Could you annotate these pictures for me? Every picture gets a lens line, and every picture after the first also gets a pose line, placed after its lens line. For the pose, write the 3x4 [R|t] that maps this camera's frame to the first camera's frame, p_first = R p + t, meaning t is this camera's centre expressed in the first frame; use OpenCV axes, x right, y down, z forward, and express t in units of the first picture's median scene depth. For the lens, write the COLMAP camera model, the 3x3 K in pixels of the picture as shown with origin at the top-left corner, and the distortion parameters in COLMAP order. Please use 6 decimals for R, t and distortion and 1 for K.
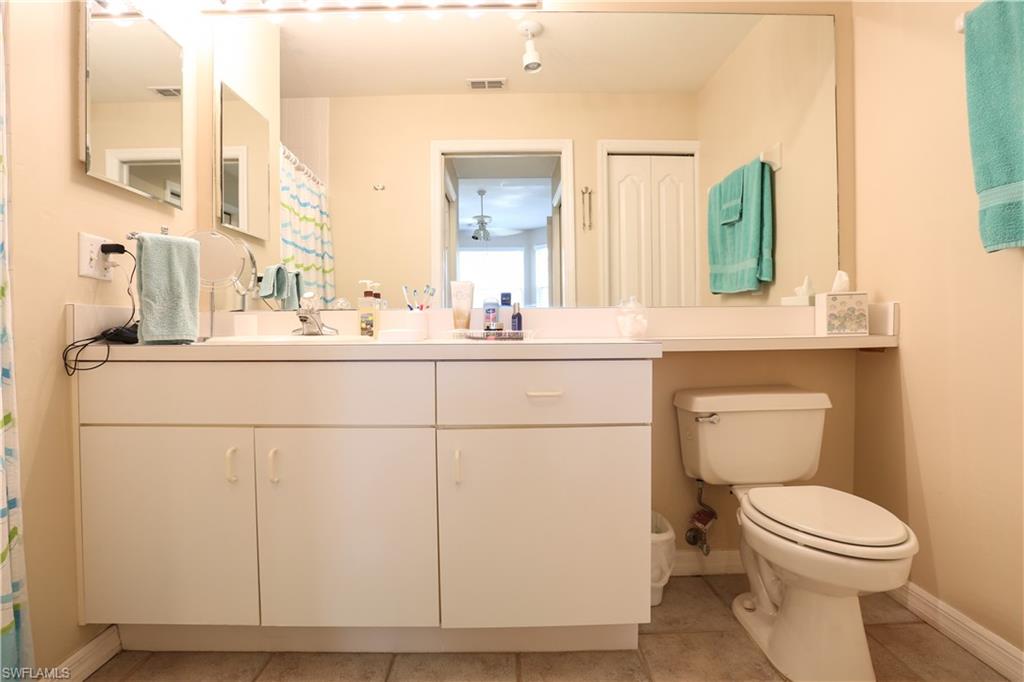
lens RADIAL K [[502.7, 0, 510.0], [0, 502.7, 338.0], [0, 0, 1]] dist [-0.080556, 0.034670]
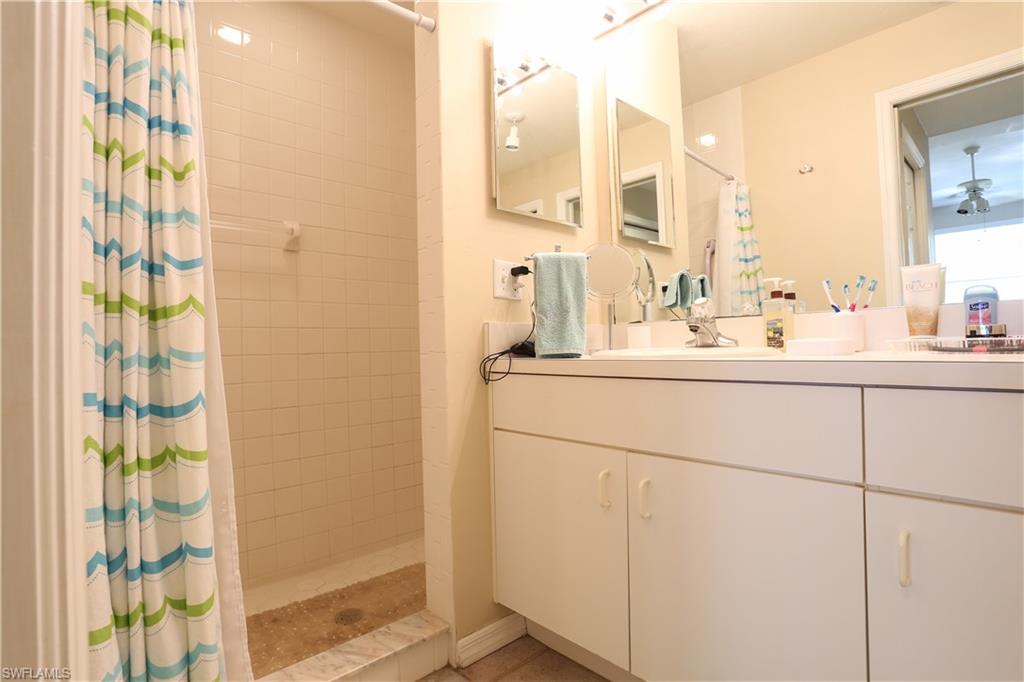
lens RADIAL K [[502.7, 0, 510.0], [0, 502.7, 338.0], [0, 0, 1]] dist [-0.080556, 0.034670]
pose [[0.674330, -0.020349, -0.738150, 0.008989], [0.007252, 0.999755, -0.020936, -0.006016], [0.738395, 0.008765, 0.674312, 0.172640]]
